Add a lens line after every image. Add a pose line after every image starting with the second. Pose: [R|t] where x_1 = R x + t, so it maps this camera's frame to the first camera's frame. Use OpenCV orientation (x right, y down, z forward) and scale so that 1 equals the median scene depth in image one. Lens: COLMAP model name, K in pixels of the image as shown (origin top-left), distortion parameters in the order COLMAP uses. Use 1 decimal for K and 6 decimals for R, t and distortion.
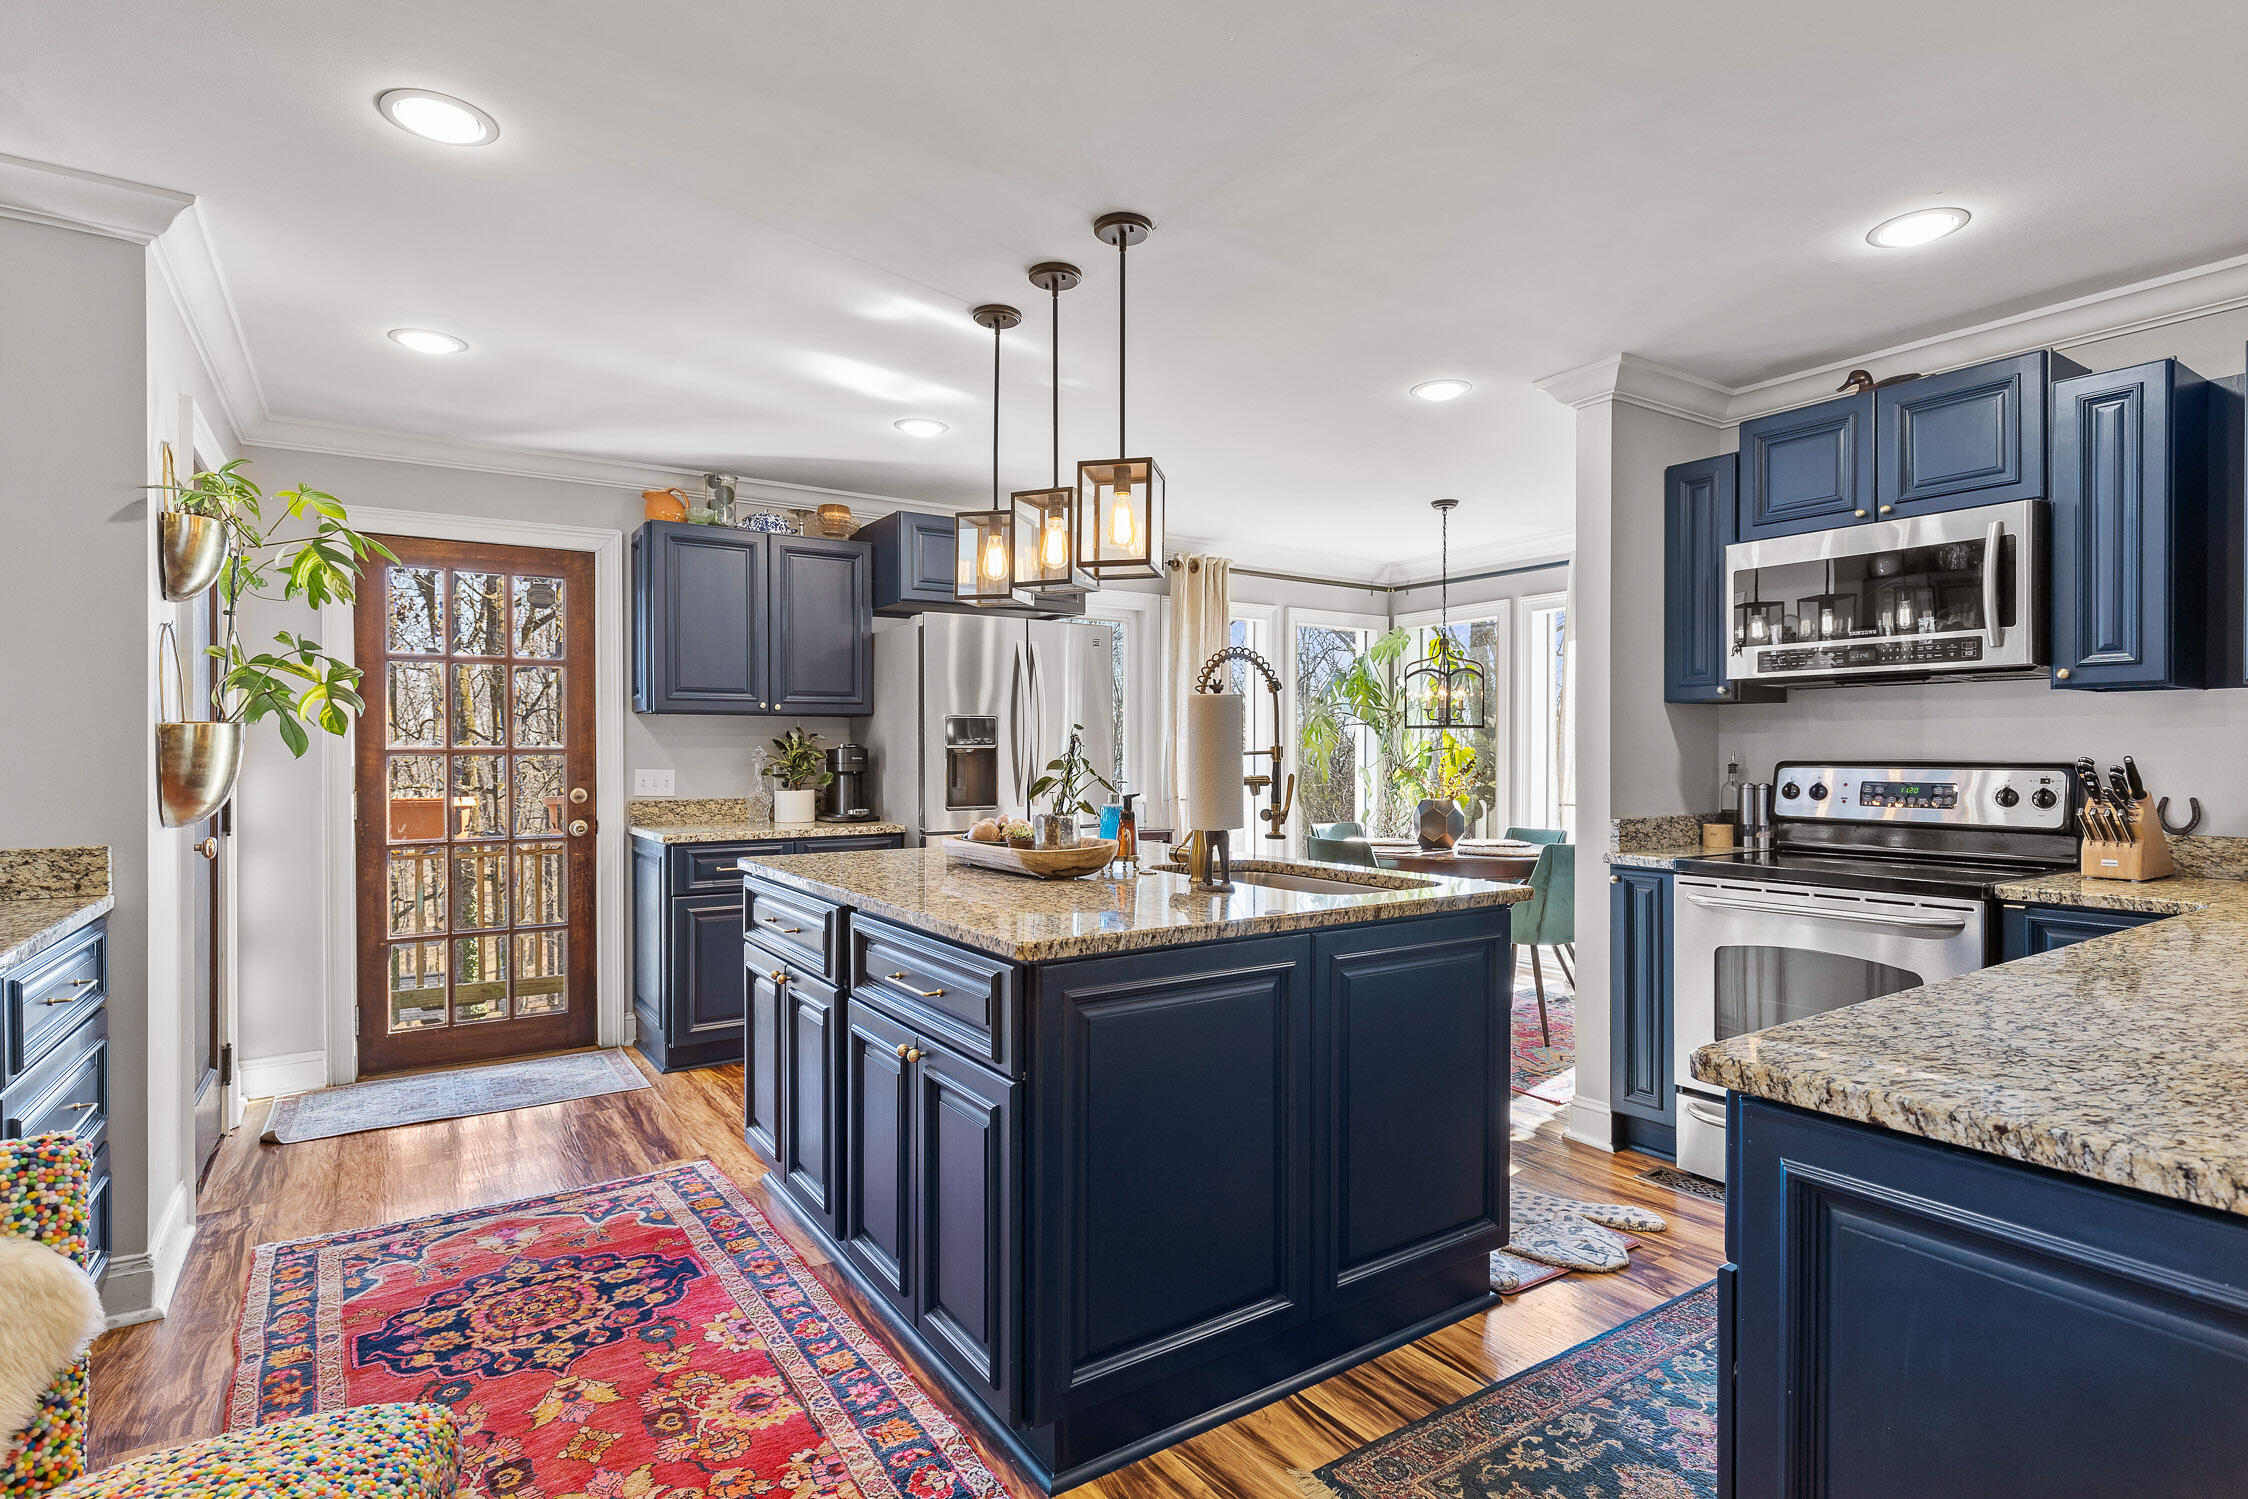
lens RADIAL K [[1104.3, 0, 1137.0], [0, 1104.3, 756.0], [0, 0, 1]] dist [-0.002888, -0.000258]
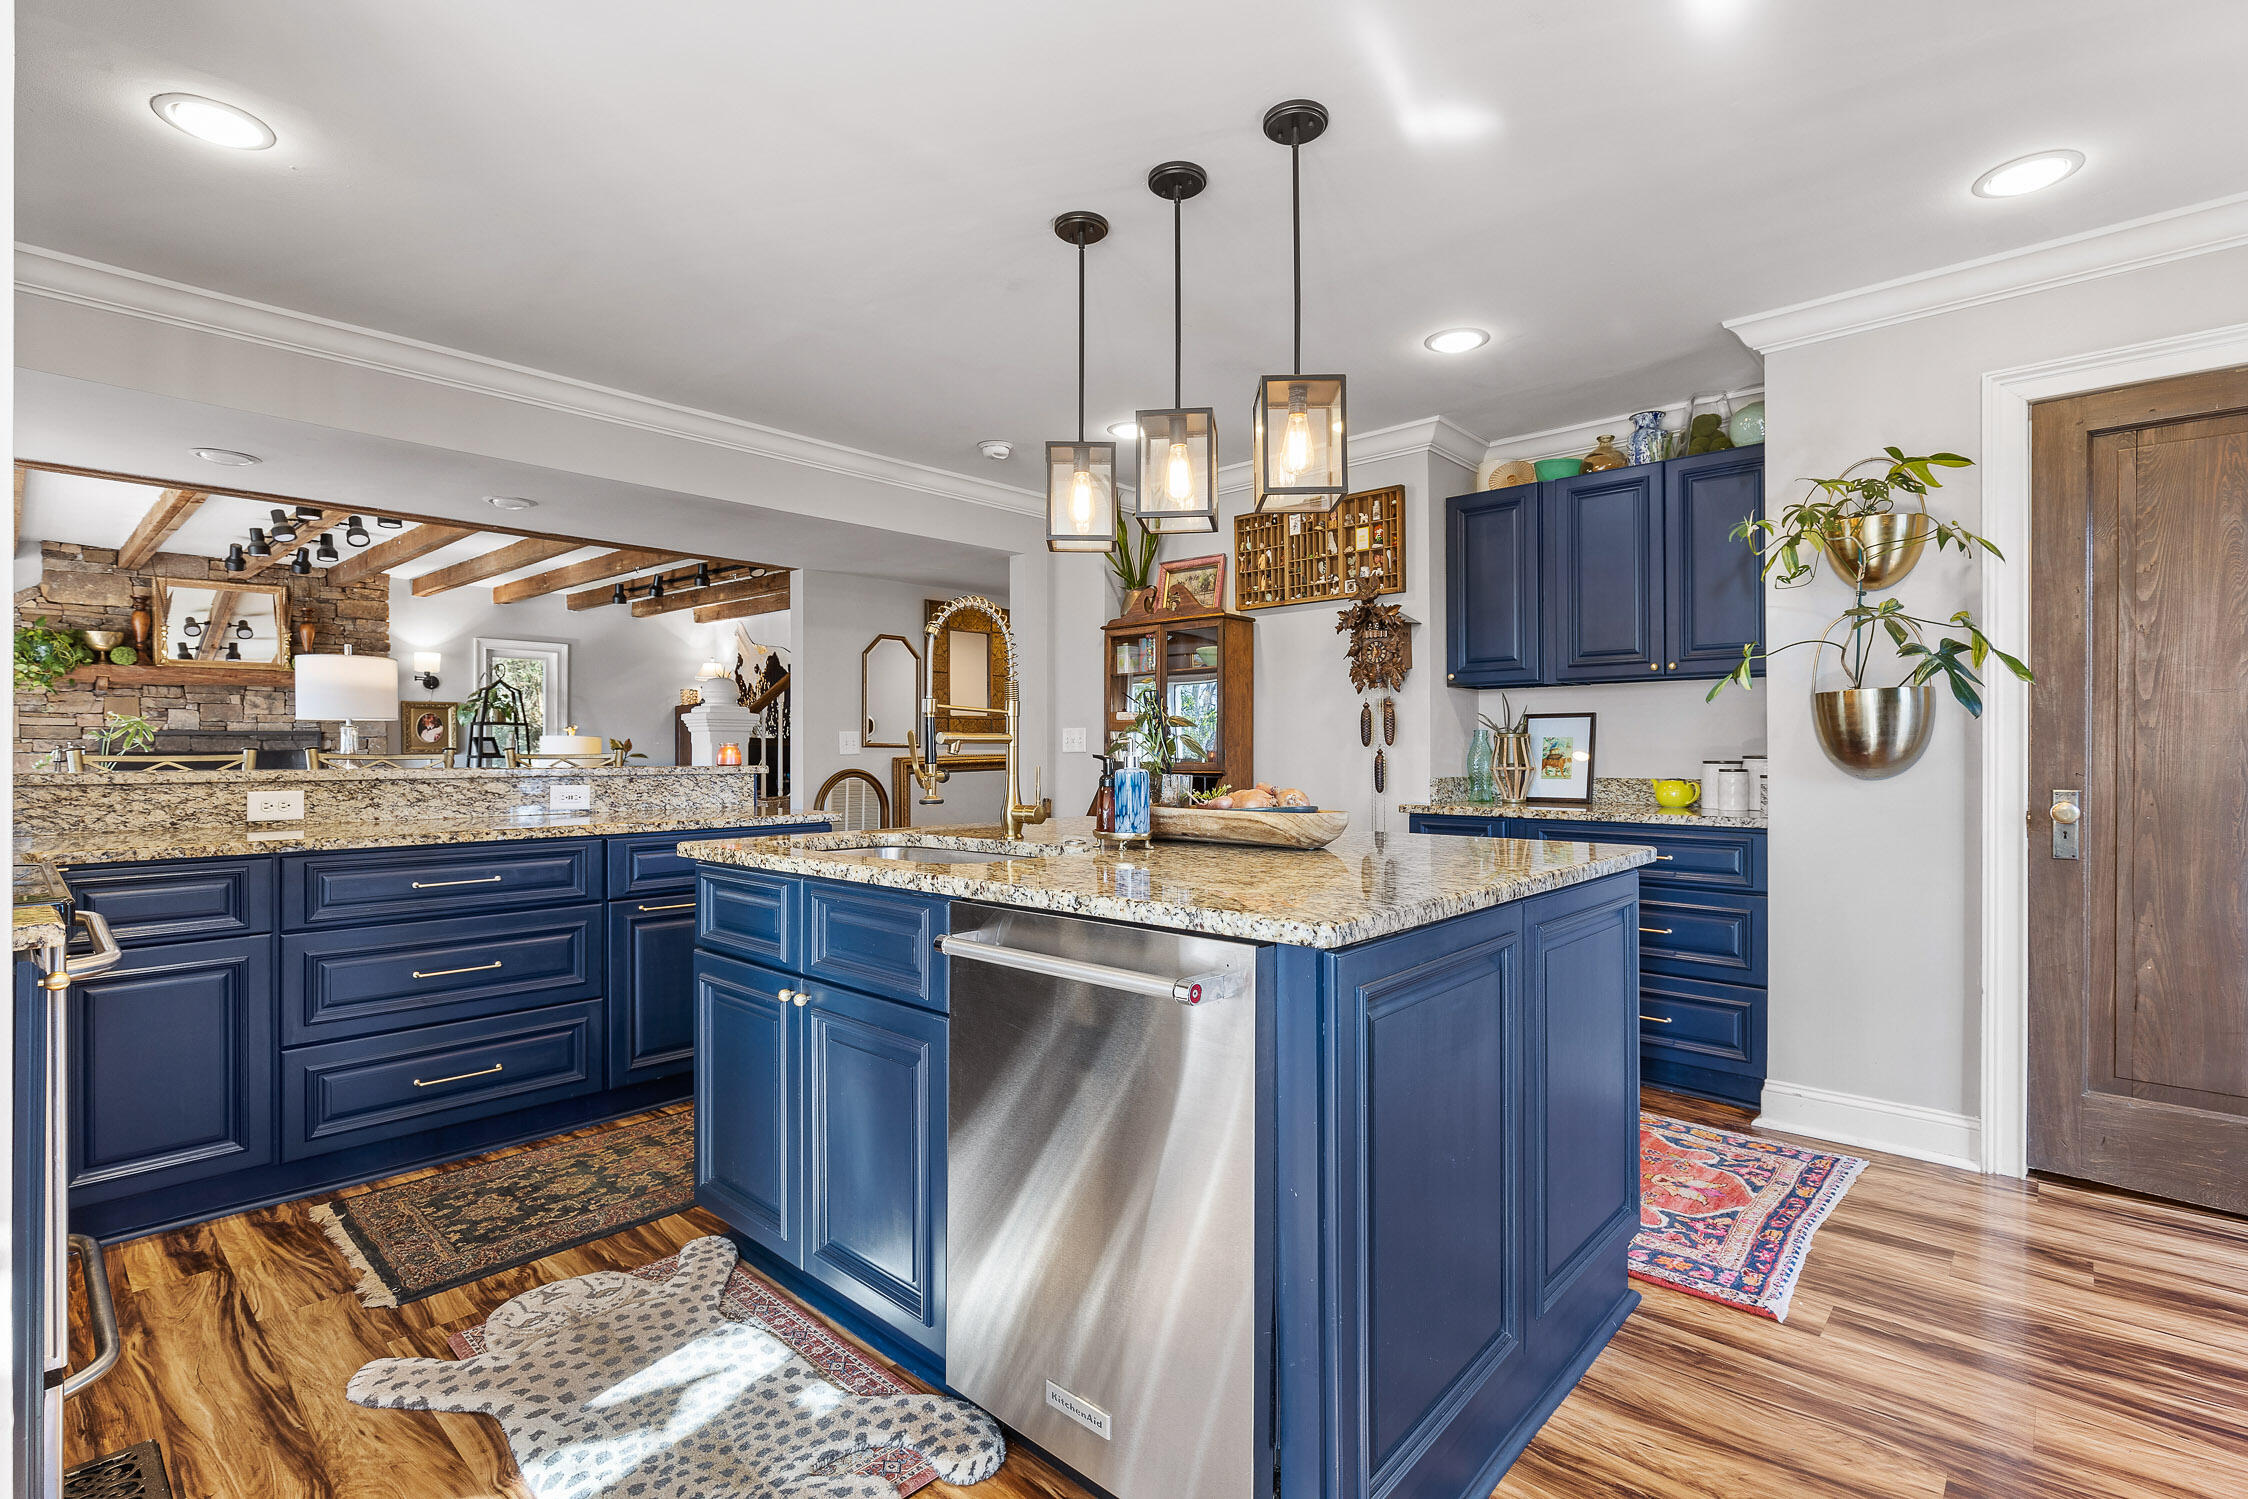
lens RADIAL K [[1065.5, 0, 1120.6], [0, 1065.5, 742.9], [0, 0, 1]] dist [0.003601, -0.000594]
pose [[-0.976235, -0.001136, -0.216714, 0.139289], [0.000559, 0.999970, -0.007760, 0.027819], [0.216716, -0.007697, -0.976204, 1.591711]]
